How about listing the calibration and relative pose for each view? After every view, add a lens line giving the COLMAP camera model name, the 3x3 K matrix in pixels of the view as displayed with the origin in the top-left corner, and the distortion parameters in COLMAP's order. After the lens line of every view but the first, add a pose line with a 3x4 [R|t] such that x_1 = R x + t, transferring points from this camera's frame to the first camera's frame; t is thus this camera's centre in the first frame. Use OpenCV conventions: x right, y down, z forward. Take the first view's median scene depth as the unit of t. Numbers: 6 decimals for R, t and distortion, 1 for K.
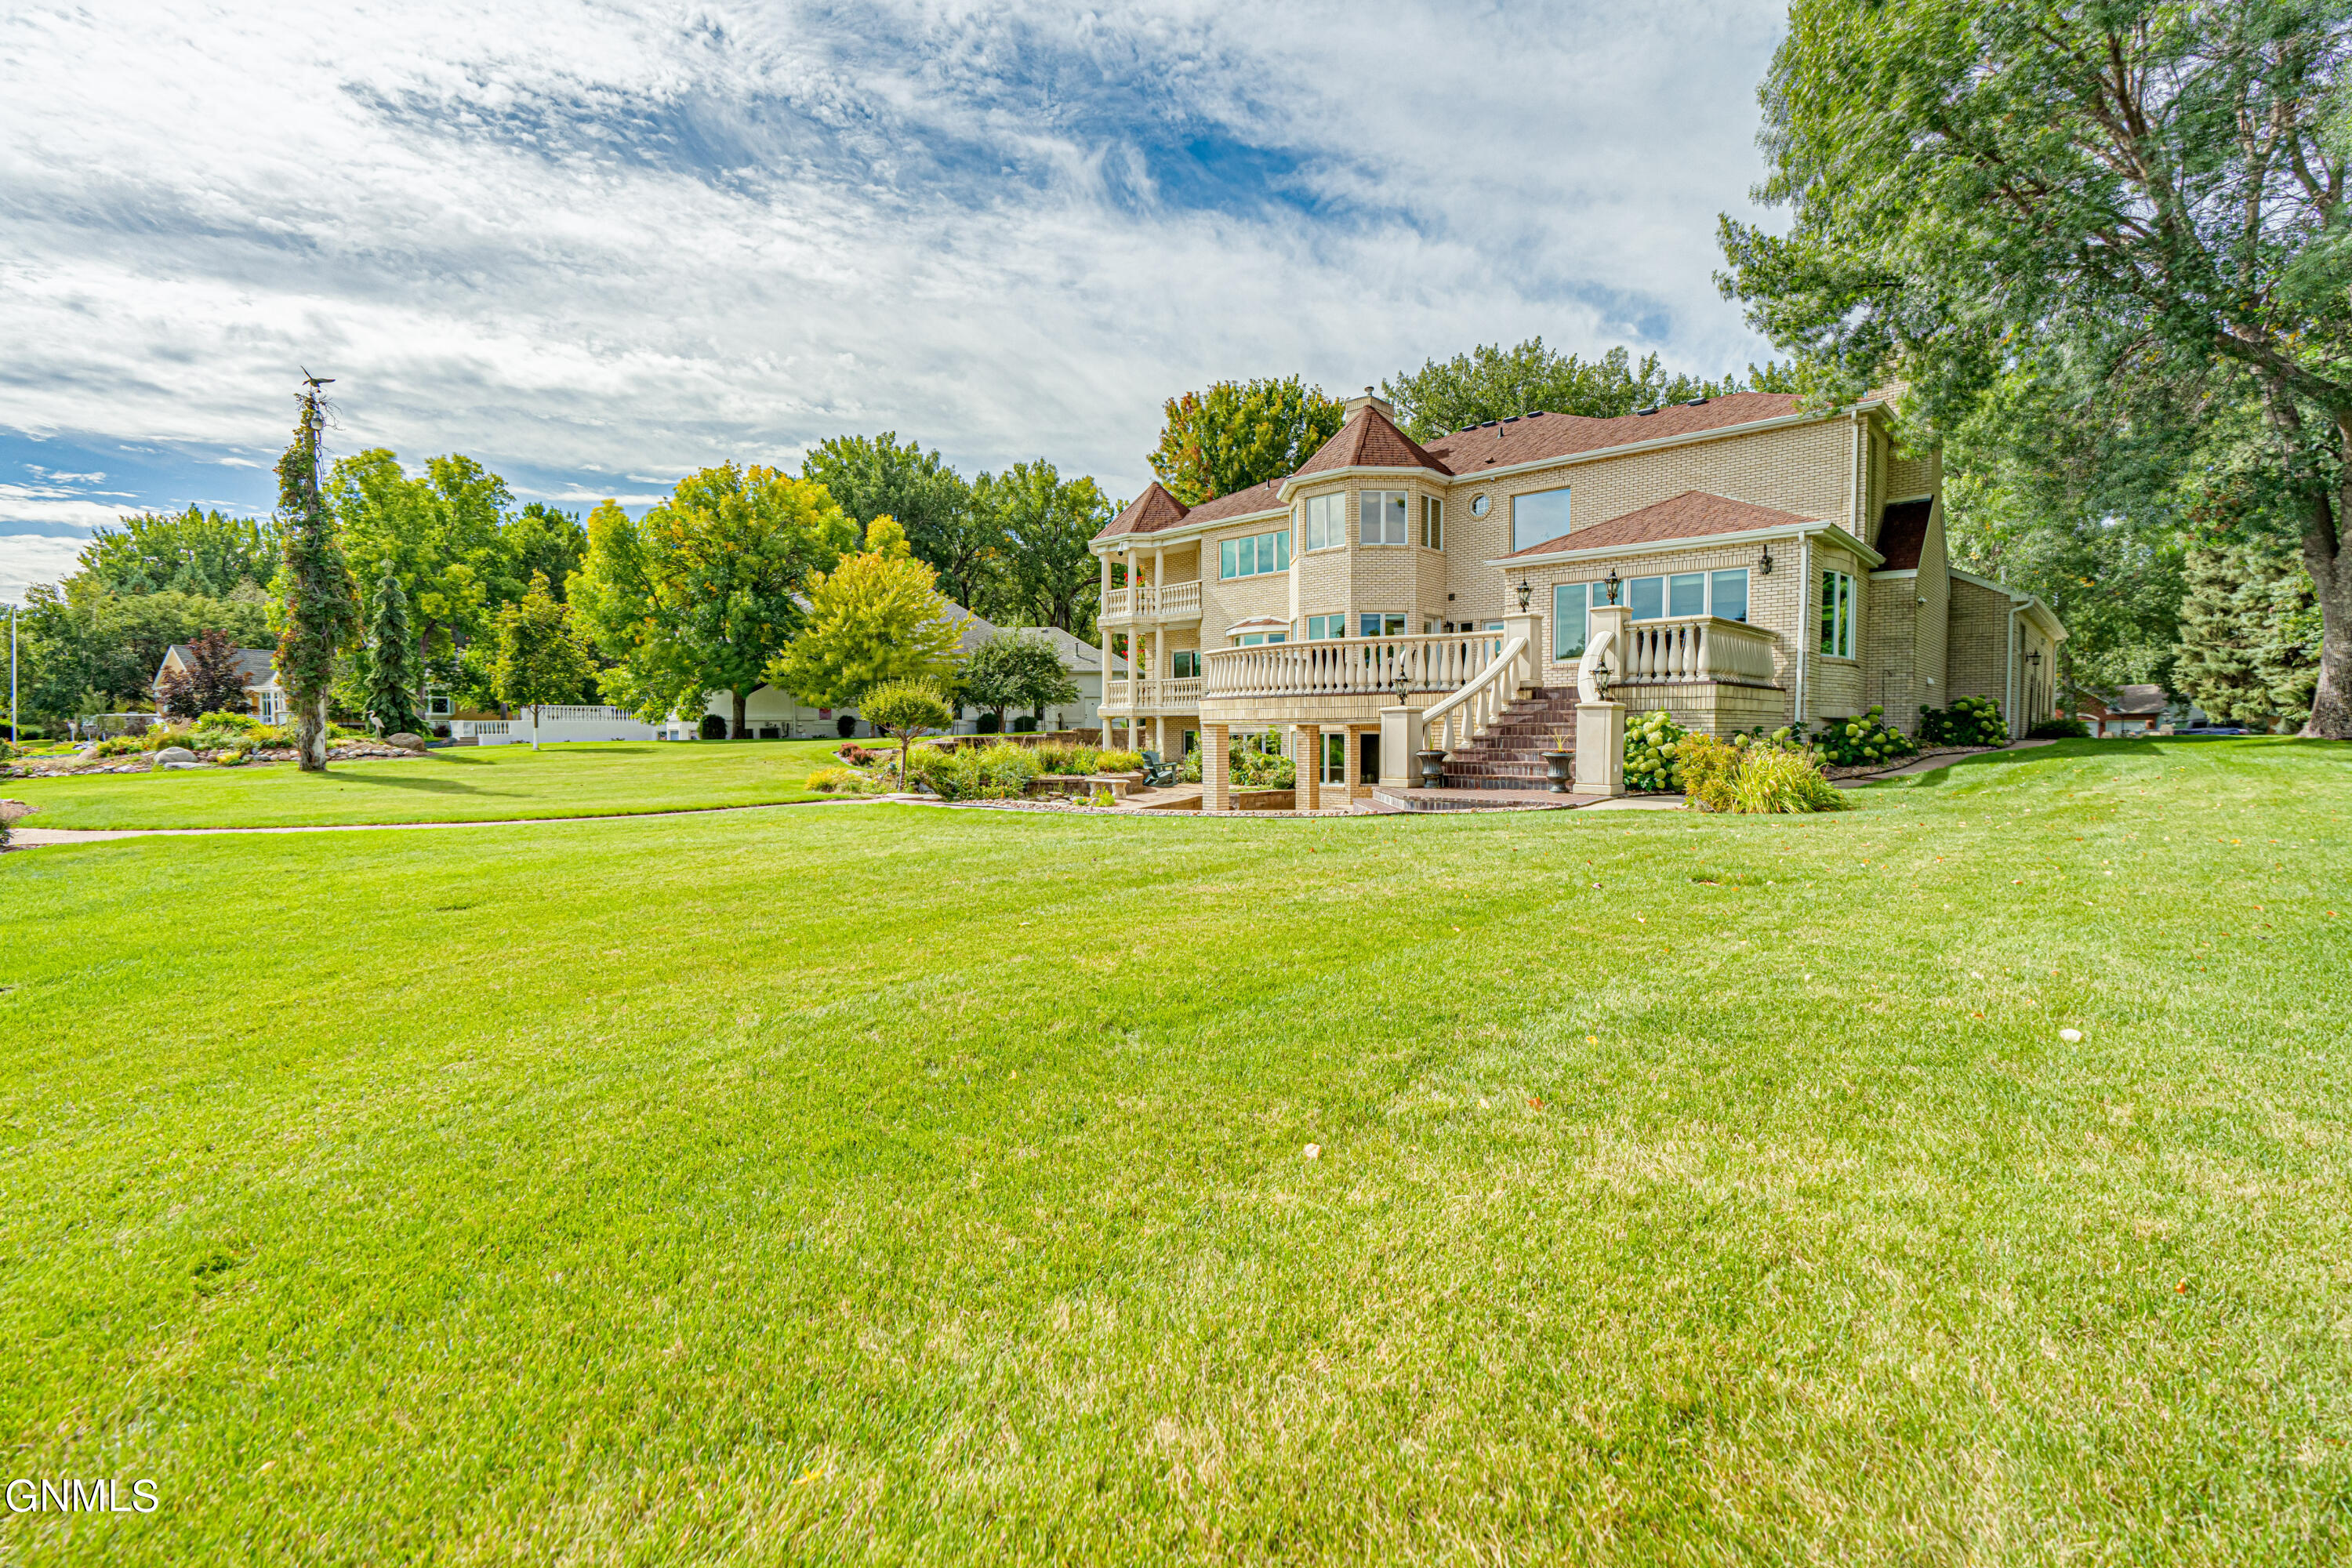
lens RADIAL K [[1049.1, 0, 1179.1], [0, 1049.1, 776.0], [0, 0, 1]] dist [-0.018756, 0.001900]
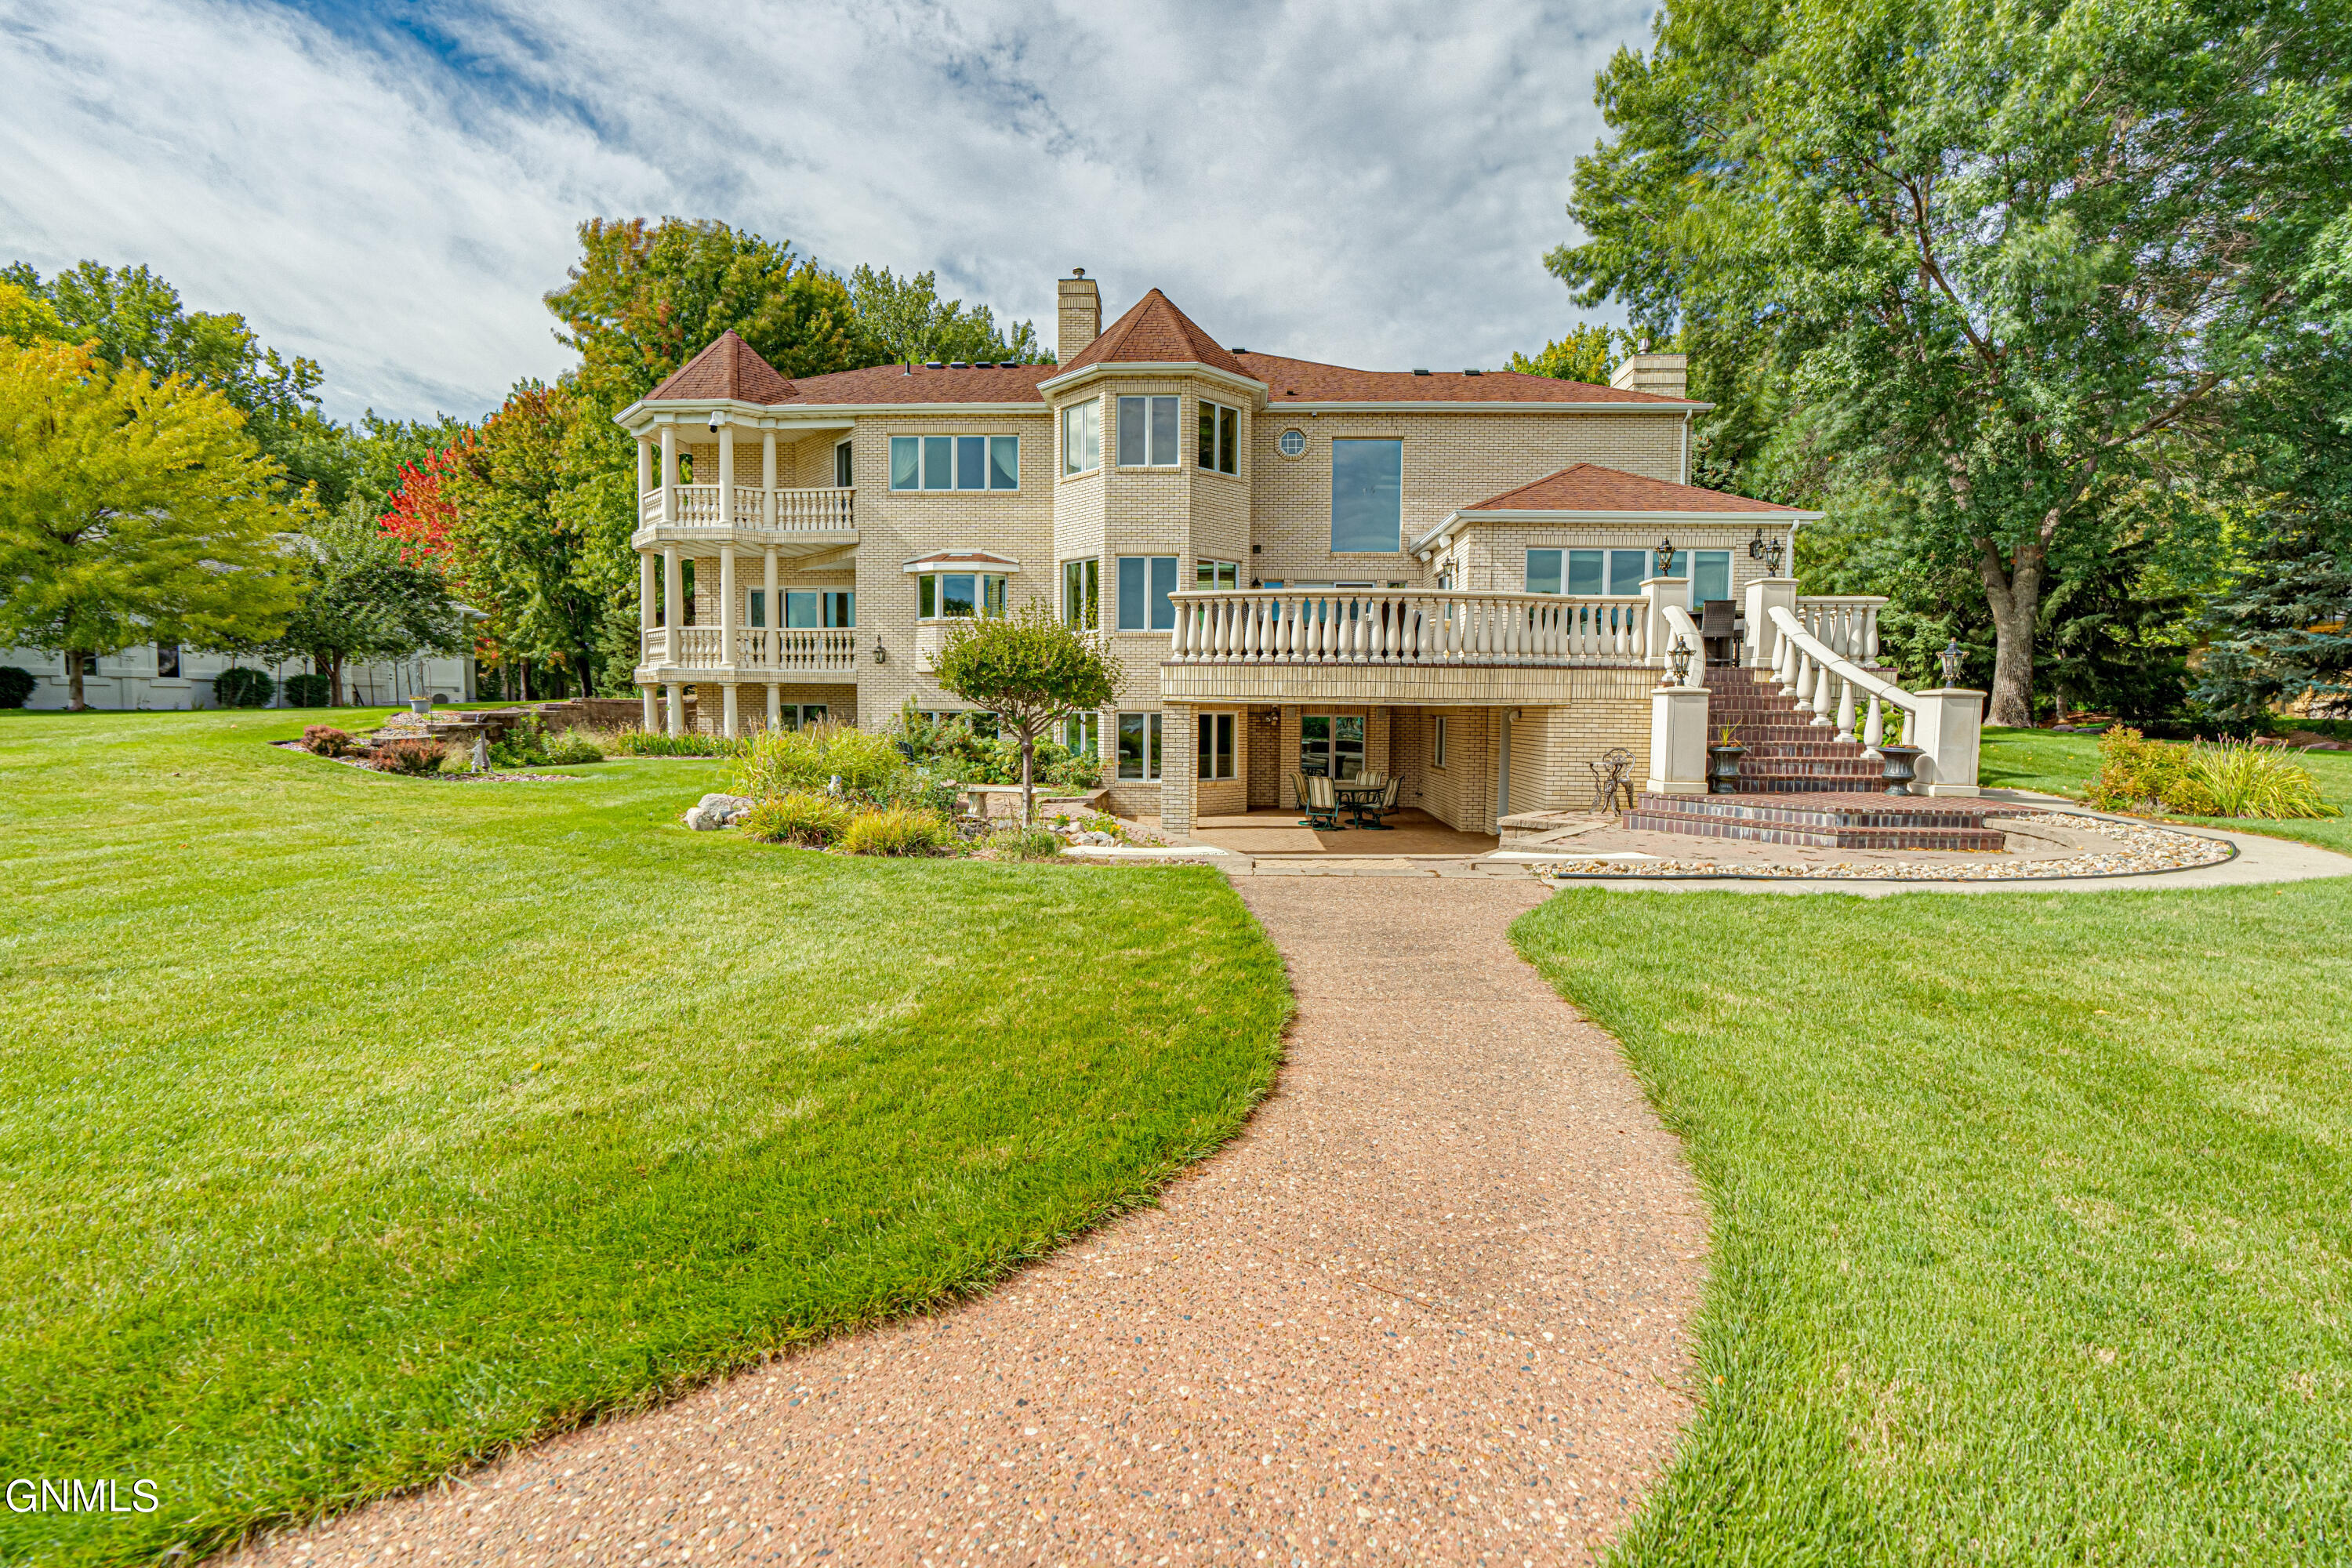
lens RADIAL K [[1049.1, 0, 1188.8], [0, 1049.1, 734.5], [0, 0, 1]] dist [-0.018756, 0.001900]
pose [[0.736119, -0.021426, 0.676513, -0.124296], [0.023087, 0.999712, 0.006540, -0.010305], [-0.676459, 0.010805, 0.736401, 0.151208]]
